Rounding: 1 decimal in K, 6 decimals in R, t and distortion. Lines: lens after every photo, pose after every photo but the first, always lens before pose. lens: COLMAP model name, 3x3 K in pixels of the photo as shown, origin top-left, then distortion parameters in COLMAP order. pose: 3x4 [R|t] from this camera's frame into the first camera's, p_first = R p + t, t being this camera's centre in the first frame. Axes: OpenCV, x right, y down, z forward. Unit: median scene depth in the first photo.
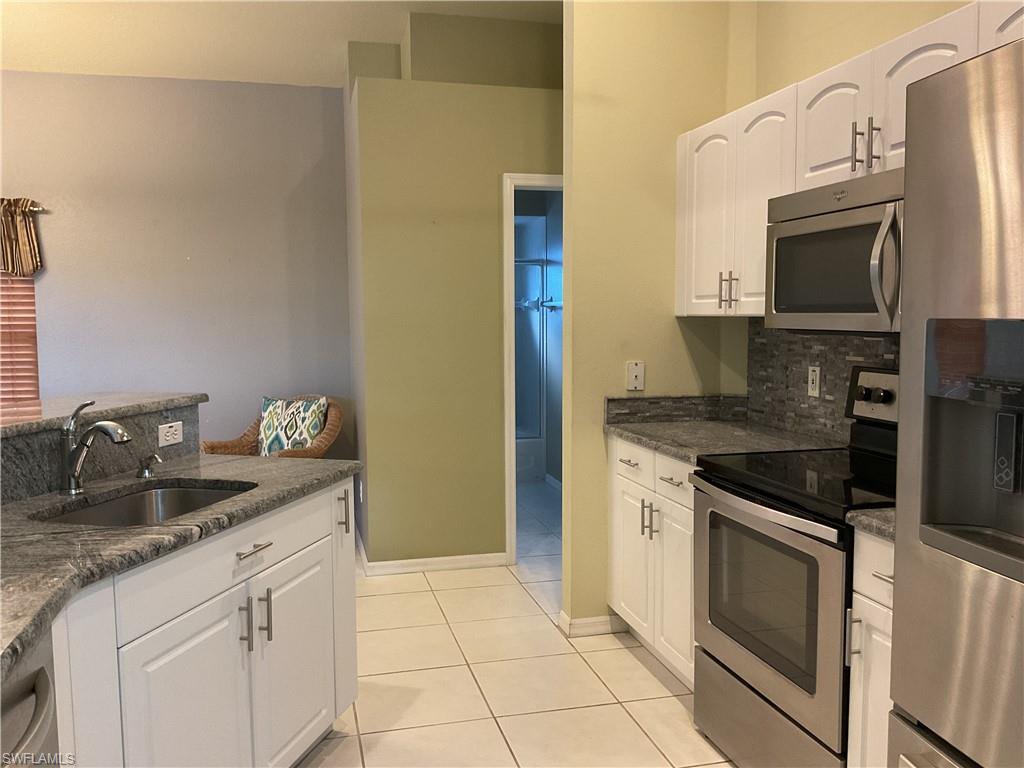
lens RADIAL K [[850.5, 0, 513.5], [0, 850.5, 382.0], [0, 0, 1]] dist [0.078386, -0.158852]
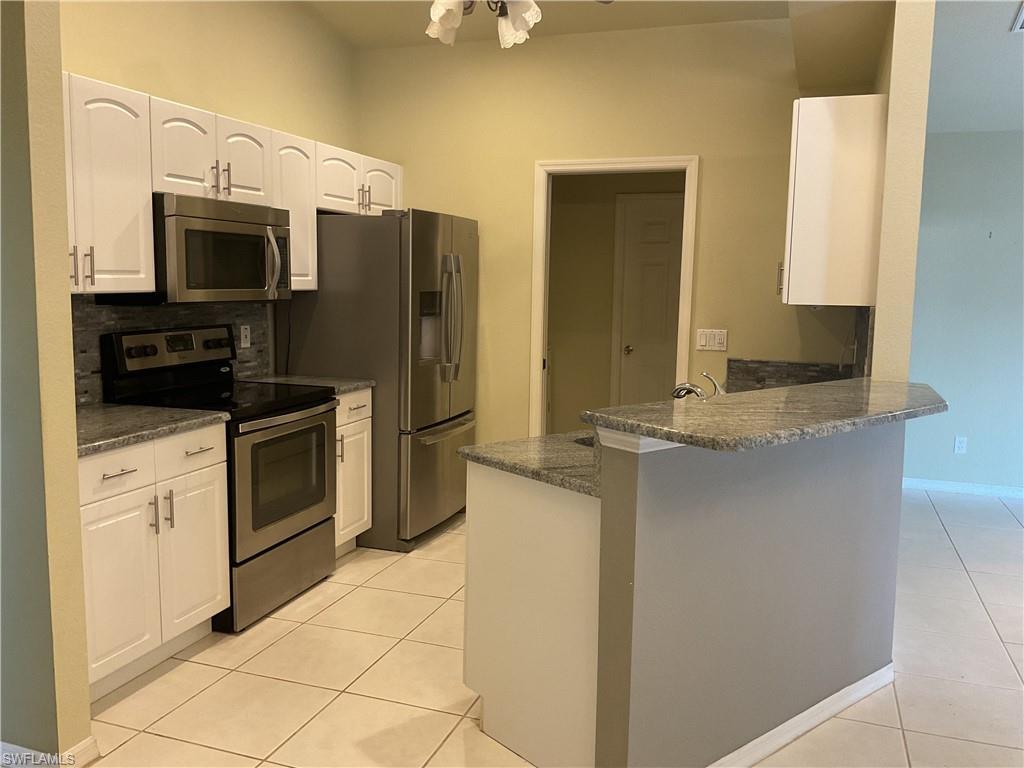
lens RADIAL K [[850.5, 0, 510.7], [0, 850.5, 382.9], [0, 0, 1]] dist [0.078386, -0.158852]
pose [[-0.834735, -0.081221, 0.544629, -0.660990], [0.027865, 0.981564, 0.189090, -0.146657], [-0.549947, 0.173017, -0.817082, 1.530466]]
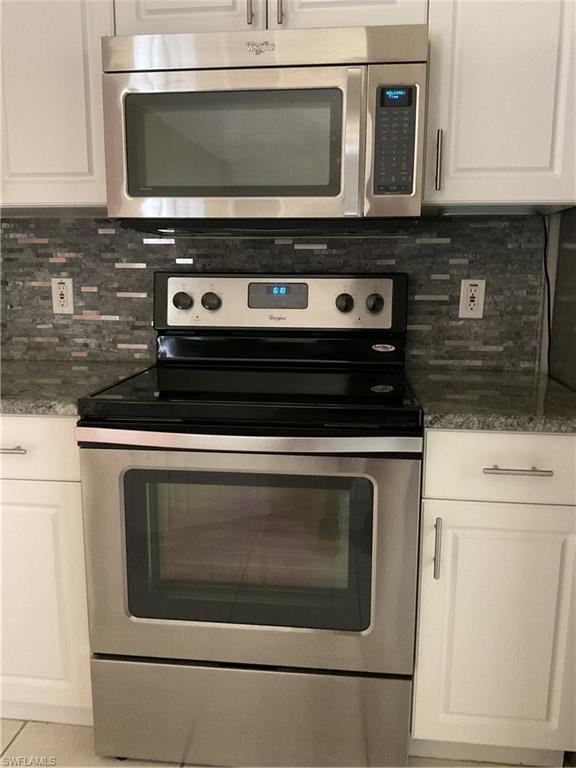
lens RADIAL K [[637.9, 0, 290.2], [0, 637.9, 390.0], [0, 0, 1]] dist [0.078386, -0.158852]
pose [[0.365180, -0.170483, 0.915193, -0.169474], [0.069035, 0.985341, 0.156003, 0.007457], [-0.928374, 0.006211, 0.371597, 0.562005]]
